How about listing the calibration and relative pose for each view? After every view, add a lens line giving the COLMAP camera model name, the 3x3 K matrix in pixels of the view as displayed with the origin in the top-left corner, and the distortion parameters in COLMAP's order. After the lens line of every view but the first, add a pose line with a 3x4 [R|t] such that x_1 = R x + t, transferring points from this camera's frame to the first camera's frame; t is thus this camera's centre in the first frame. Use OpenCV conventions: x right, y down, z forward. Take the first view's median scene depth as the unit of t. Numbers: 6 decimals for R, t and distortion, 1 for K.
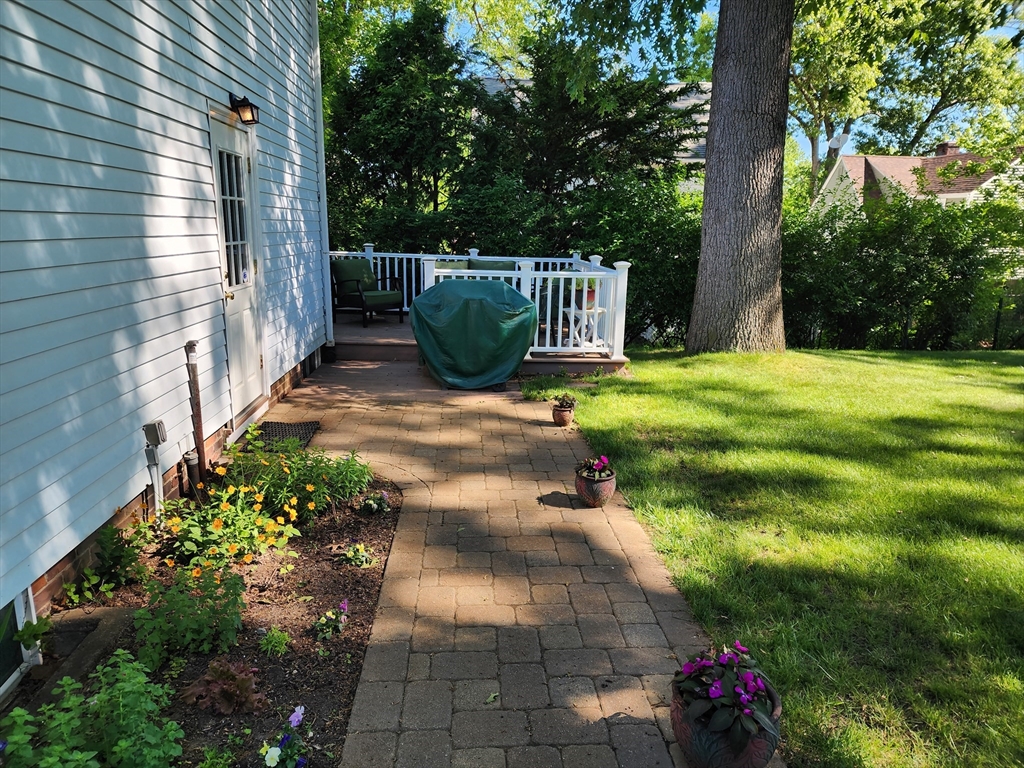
lens RADIAL K [[682.8, 0, 506.6], [0, 682.8, 388.3], [0, 0, 1]] dist [0.079279, -0.068822]
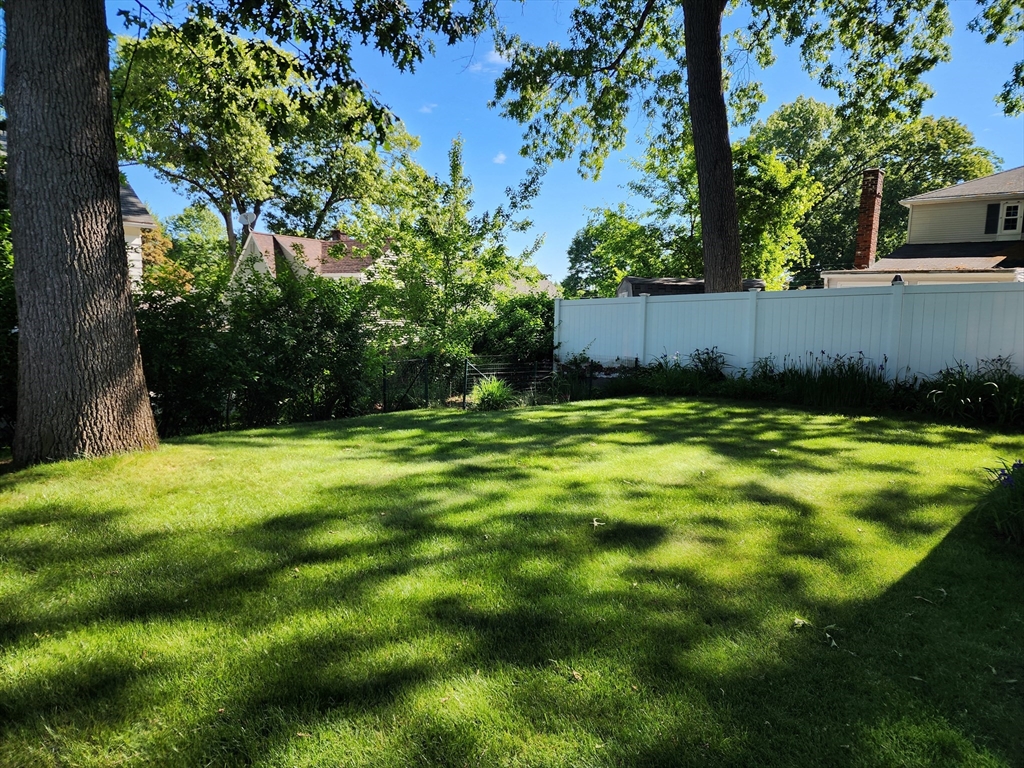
lens RADIAL K [[682.8, 0, 506.6], [0, 682.8, 388.3], [0, 0, 1]] dist [0.079279, -0.068822]
pose [[0.720297, -0.074532, 0.689650, 0.139642], [0.142448, 0.988915, -0.041903, -0.028477], [-0.678882, 0.128422, 0.722929, 0.121573]]
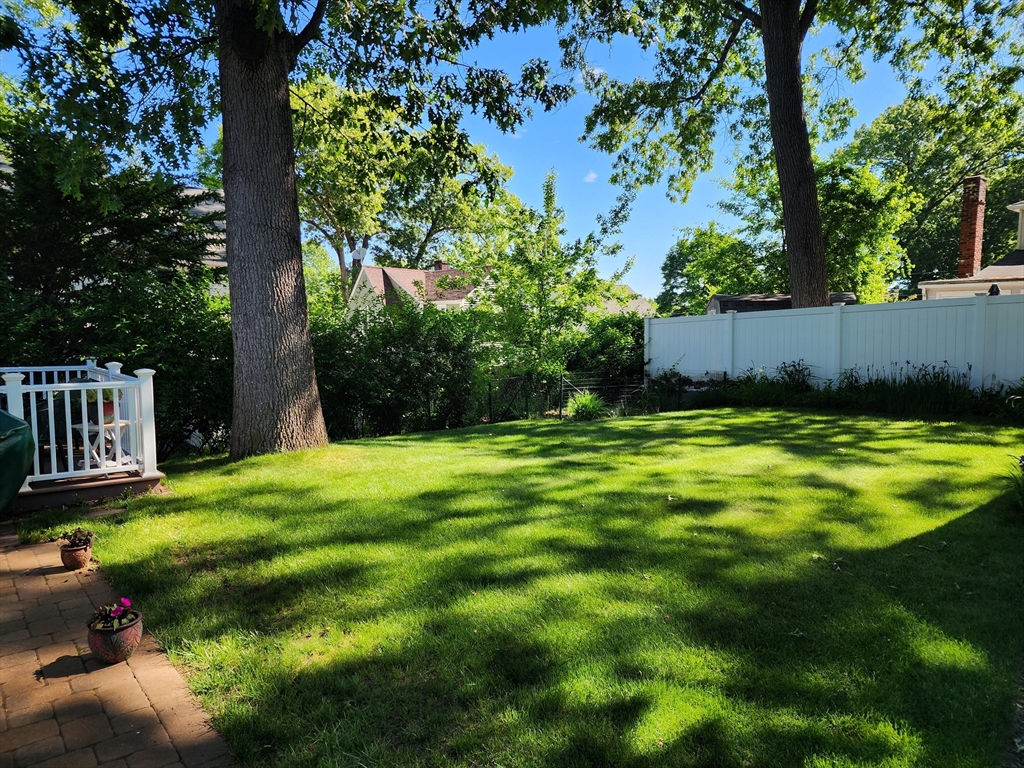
lens RADIAL K [[675.6, 0, 503.6], [0, 675.6, 384.8], [0, 0, 1]] dist [0.090892, -0.082708]
pose [[0.809974, -0.065129, 0.582838, 0.019817], [0.147908, 0.984374, -0.095551, -0.005569], [-0.567508, 0.163601, 0.806951, -0.007156]]
